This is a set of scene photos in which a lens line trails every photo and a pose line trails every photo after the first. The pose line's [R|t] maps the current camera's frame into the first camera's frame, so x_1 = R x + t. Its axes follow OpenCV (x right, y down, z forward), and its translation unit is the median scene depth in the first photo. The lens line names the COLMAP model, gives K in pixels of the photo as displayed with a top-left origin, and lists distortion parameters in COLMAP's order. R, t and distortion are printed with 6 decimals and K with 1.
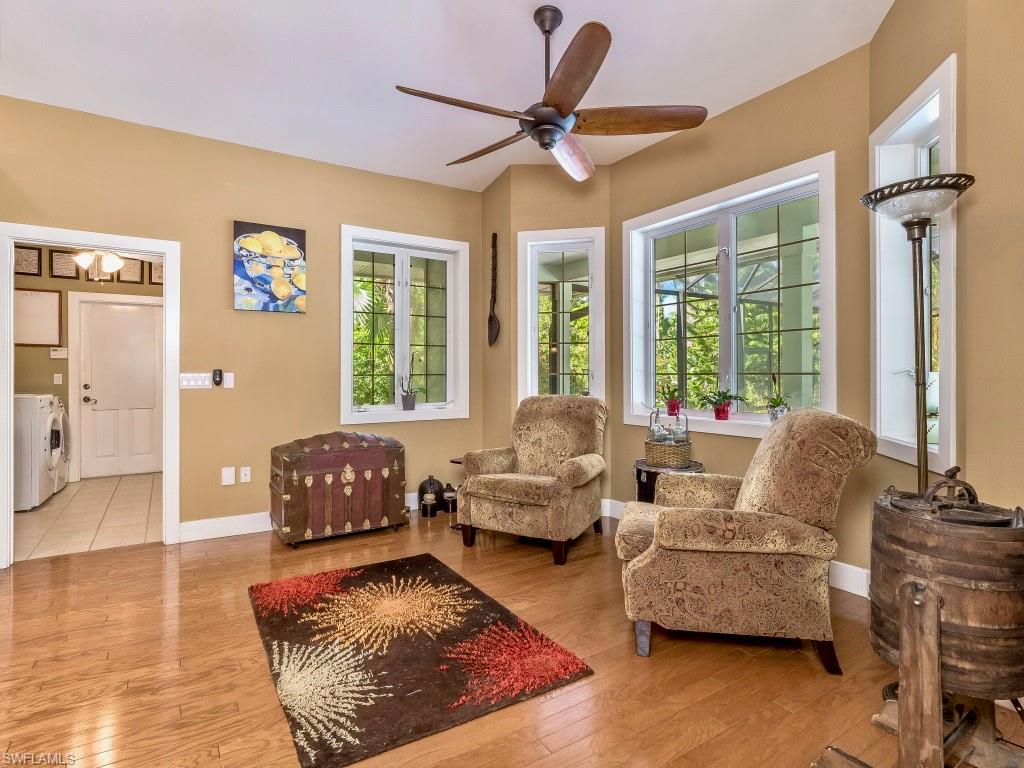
lens RADIAL K [[539.9, 0, 512.0], [0, 539.9, 384.0], [0, 0, 1]] dist [-0.013773, -0.000038]
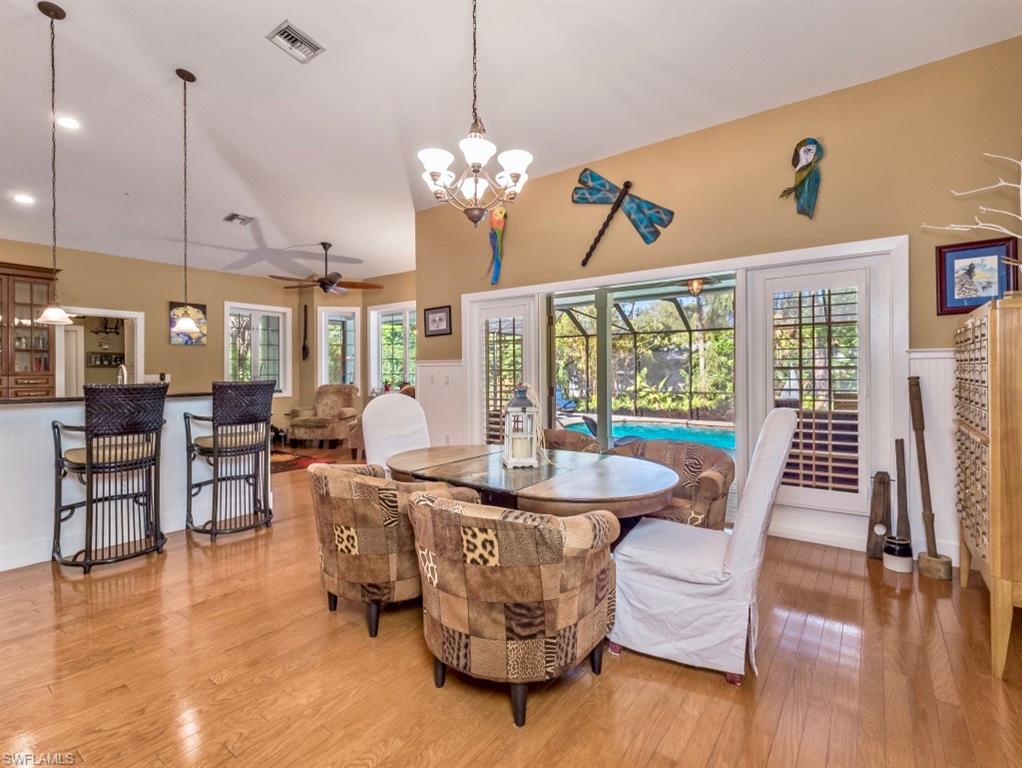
lens RADIAL K [[487.2, 0, 507.4], [0, 487.2, 374.7], [0, 0, 1]] dist [0.001176, -0.000368]
pose [[0.936695, -0.003531, 0.350128, 0.042375], [0.005930, 0.999966, -0.005780, -0.000758], [-0.350095, 0.007491, 0.936684, -1.164122]]
